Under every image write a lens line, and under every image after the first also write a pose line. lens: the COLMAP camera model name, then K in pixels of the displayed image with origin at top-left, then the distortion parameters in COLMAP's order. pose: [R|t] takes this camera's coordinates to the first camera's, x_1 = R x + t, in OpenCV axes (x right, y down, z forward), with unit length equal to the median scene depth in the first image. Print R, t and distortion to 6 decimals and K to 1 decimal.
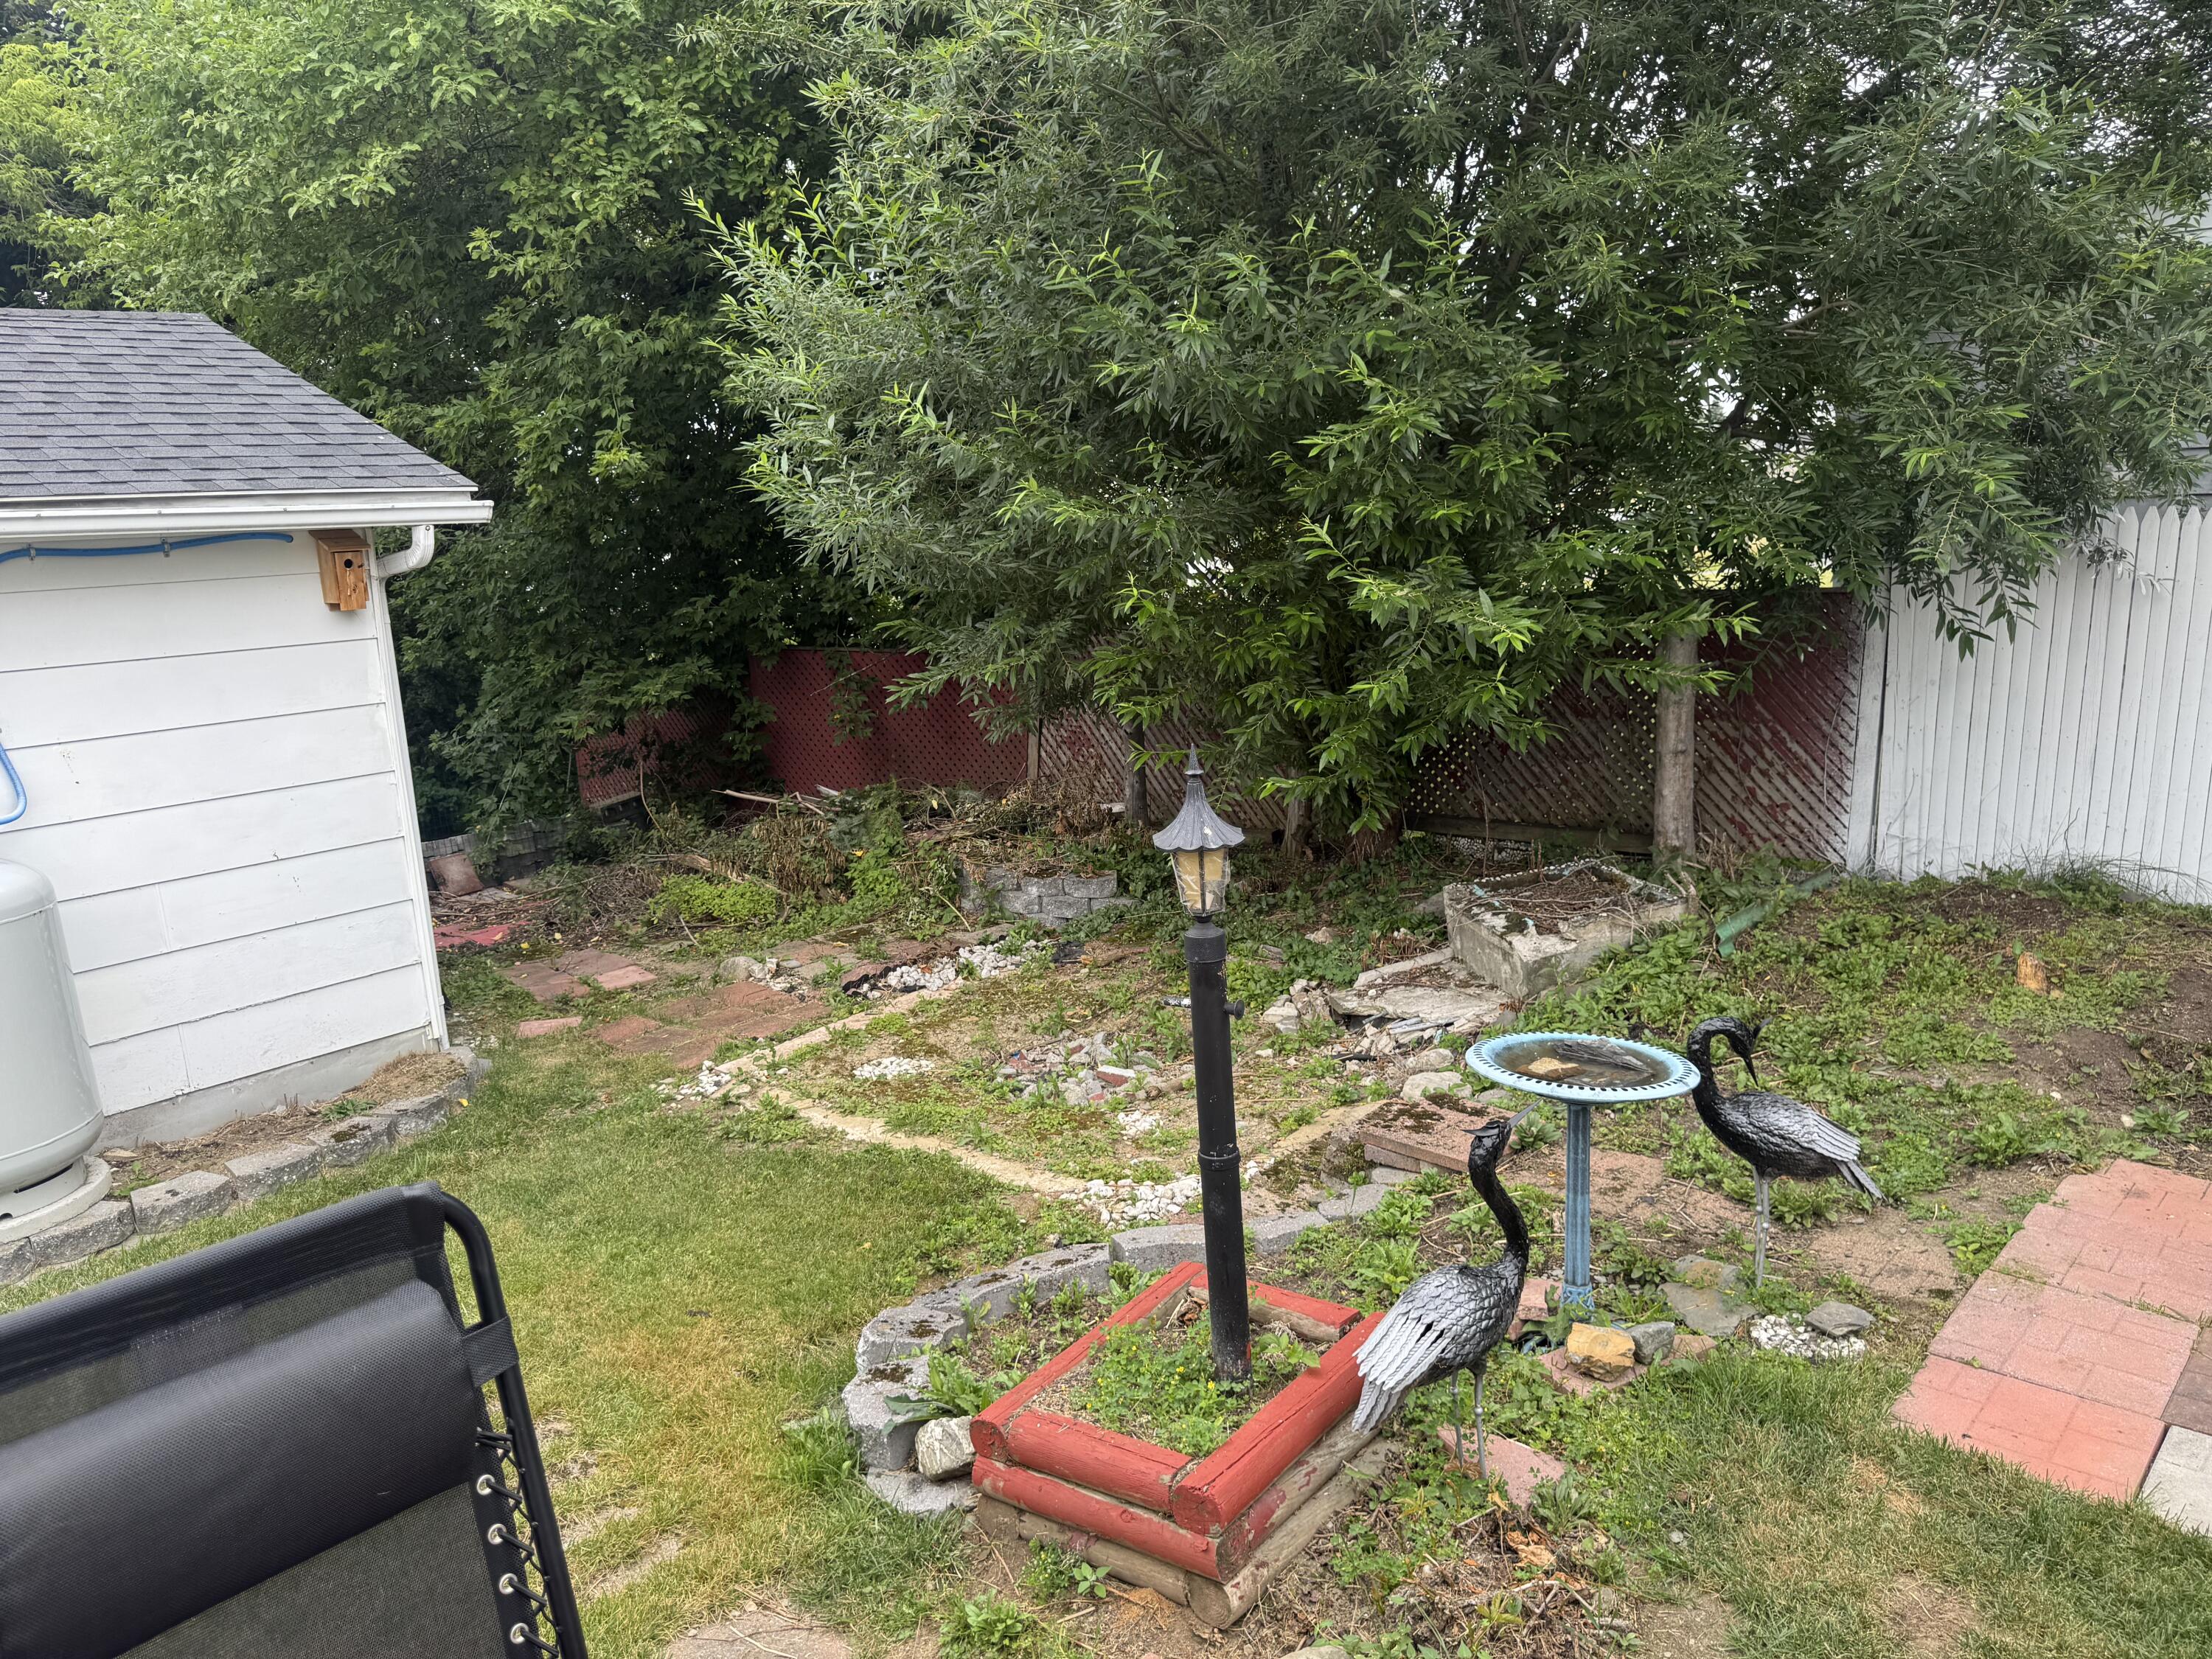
lens RADIAL K [[1569.8, 0, 1104.4], [0, 1569.8, 837.6], [0, 0, 1]] dist [0.129025, -0.221376]
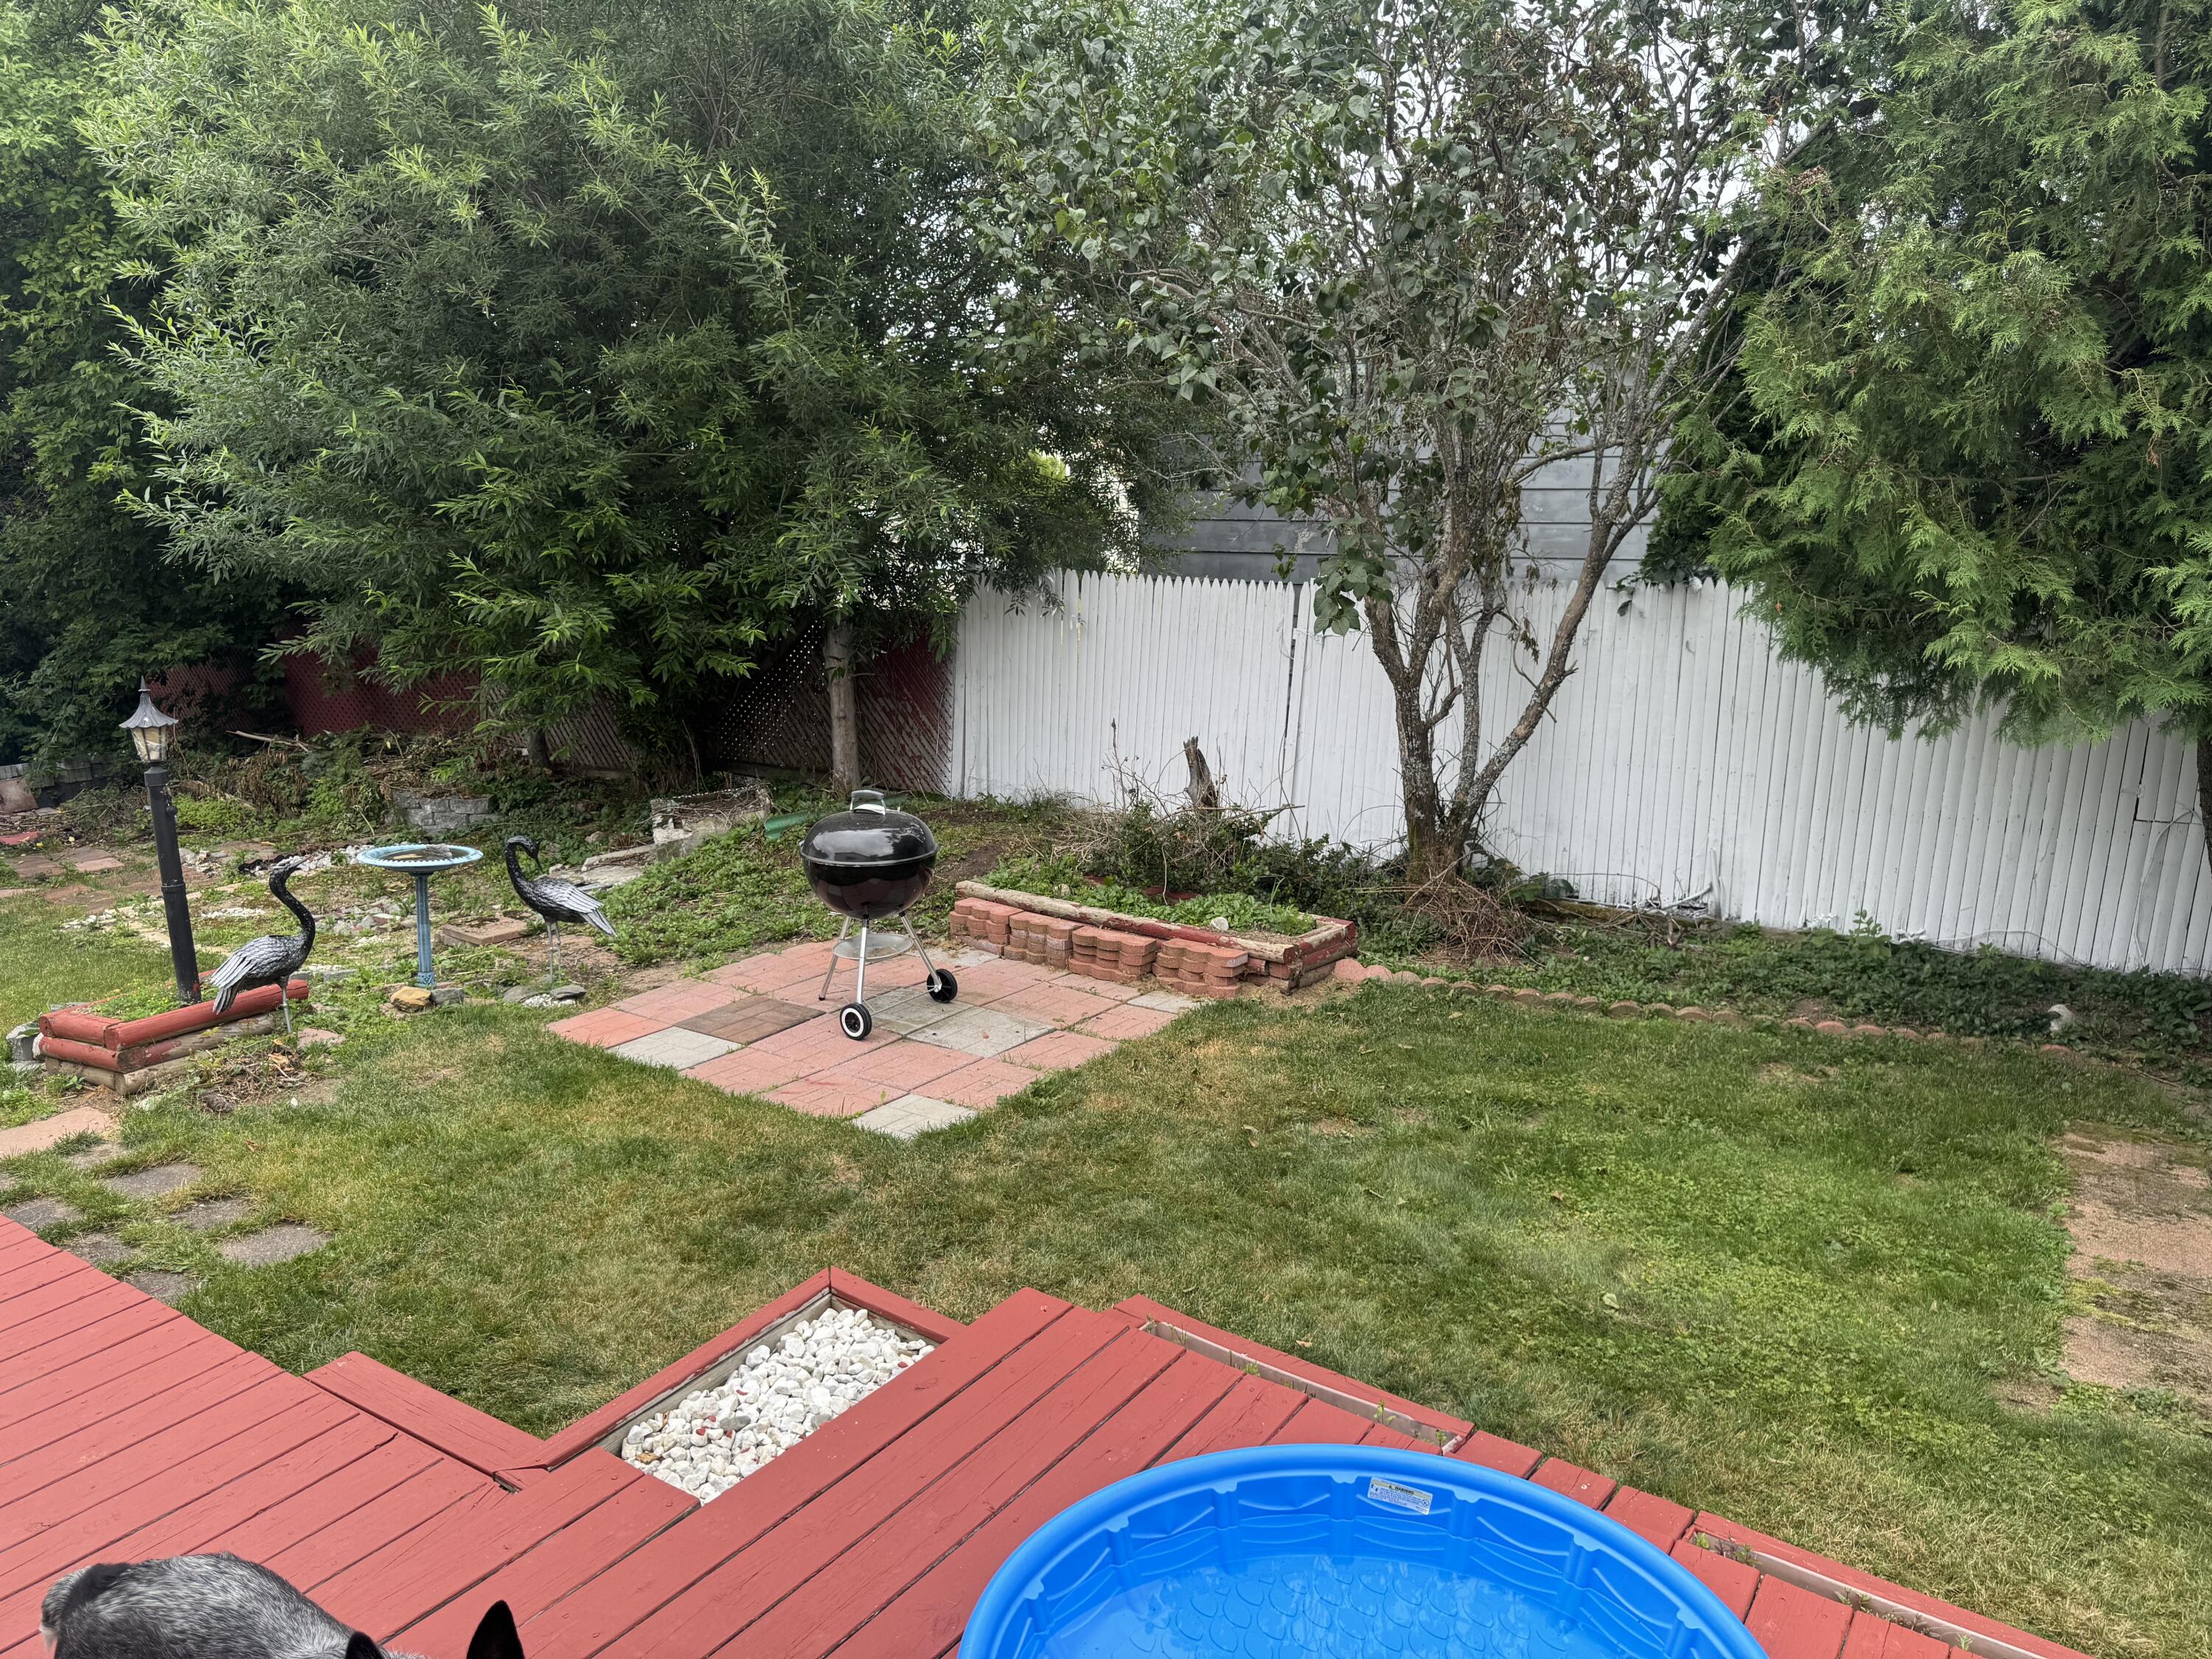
lens RADIAL K [[1578.4, 0, 1102.7], [0, 1578.4, 837.9], [0, 0, 1]] dist [0.003096, -0.005035]
pose [[0.991565, 0.022720, 0.127601, 0.368908], [-0.023898, 0.999685, 0.007710, 0.037014], [-0.127386, -0.010694, 0.991796, -0.419733]]
